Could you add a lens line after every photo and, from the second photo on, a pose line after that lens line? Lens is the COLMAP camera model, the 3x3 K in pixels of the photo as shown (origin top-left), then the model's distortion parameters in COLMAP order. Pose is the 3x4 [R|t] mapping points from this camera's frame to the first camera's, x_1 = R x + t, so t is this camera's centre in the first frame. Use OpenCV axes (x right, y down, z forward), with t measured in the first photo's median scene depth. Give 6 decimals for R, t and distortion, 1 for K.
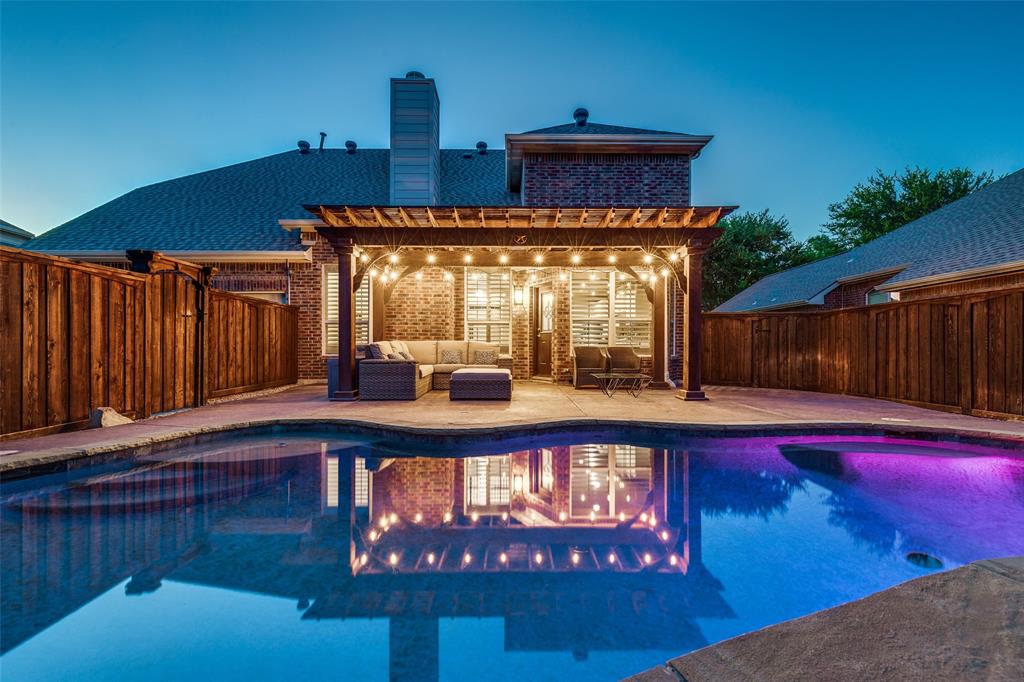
lens RADIAL K [[463.9, 0, 510.6], [0, 463.9, 349.8], [0, 0, 1]] dist [0.000583, 0.000005]
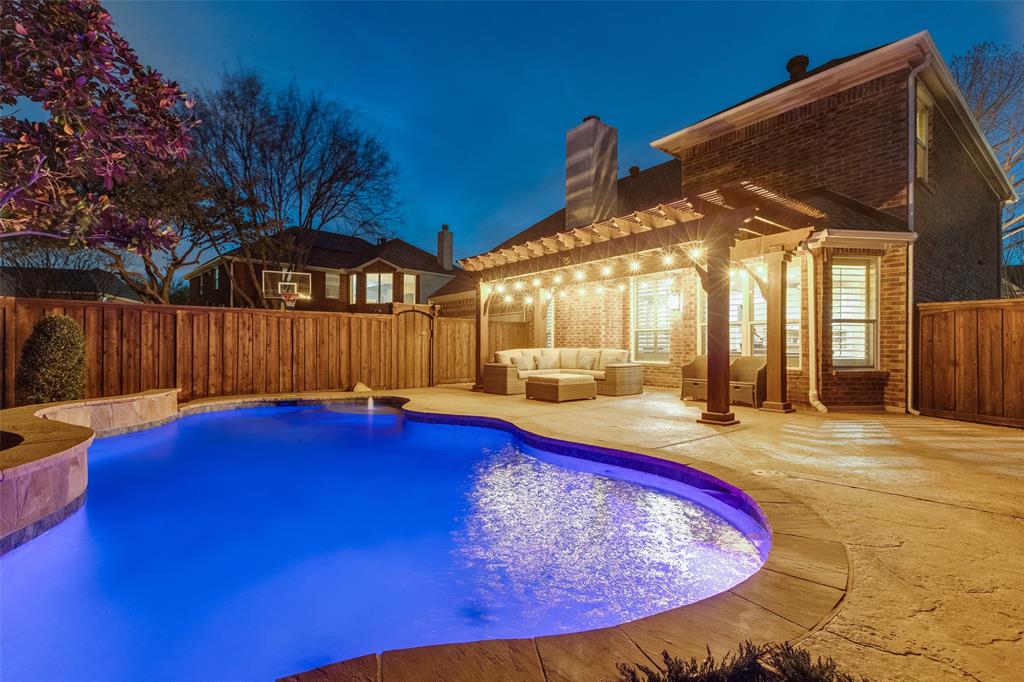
lens RADIAL K [[463.9, 0, 501.7], [0, 463.9, 342.6], [0, 0, 1]] dist [0.000583, 0.000005]
pose [[0.588355, -0.007028, -0.808572, 0.740013], [-0.006385, 0.999891, -0.013337, -0.019427], [0.808577, 0.013010, 0.588246, 0.185774]]
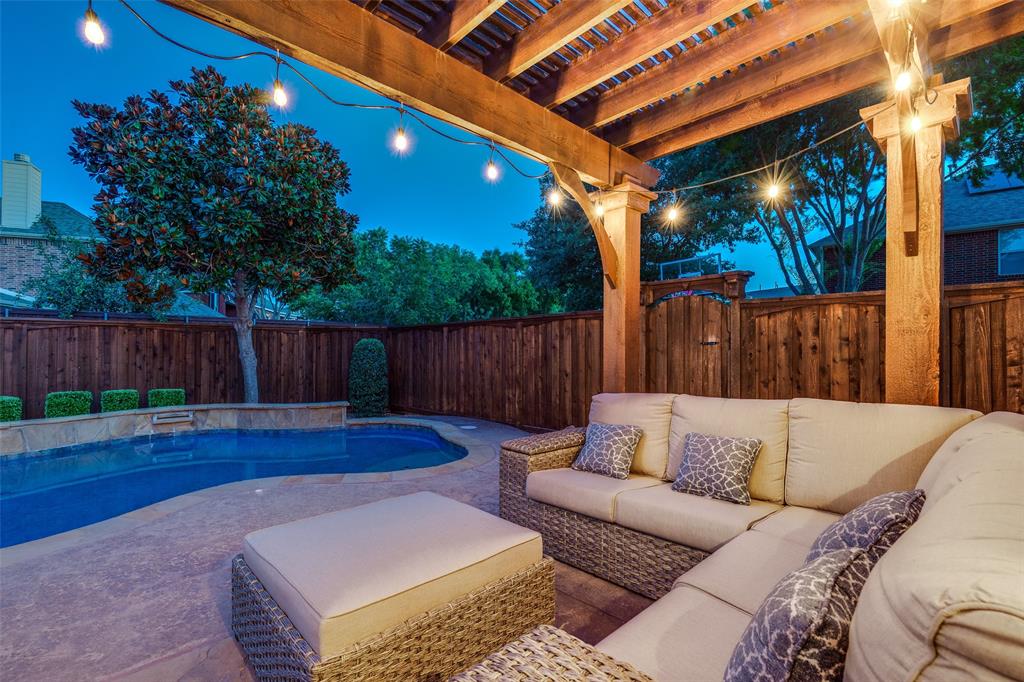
lens RADIAL K [[463.9, 0, 488.8], [0, 463.9, 350.7], [0, 0, 1]] dist [0.000583, 0.000005]
pose [[-0.735045, -0.000006, -0.678018, 0.094964], [-0.003250, 0.999989, 0.003514, -0.052736], [0.678010, 0.004786, -0.735037, 1.120767]]
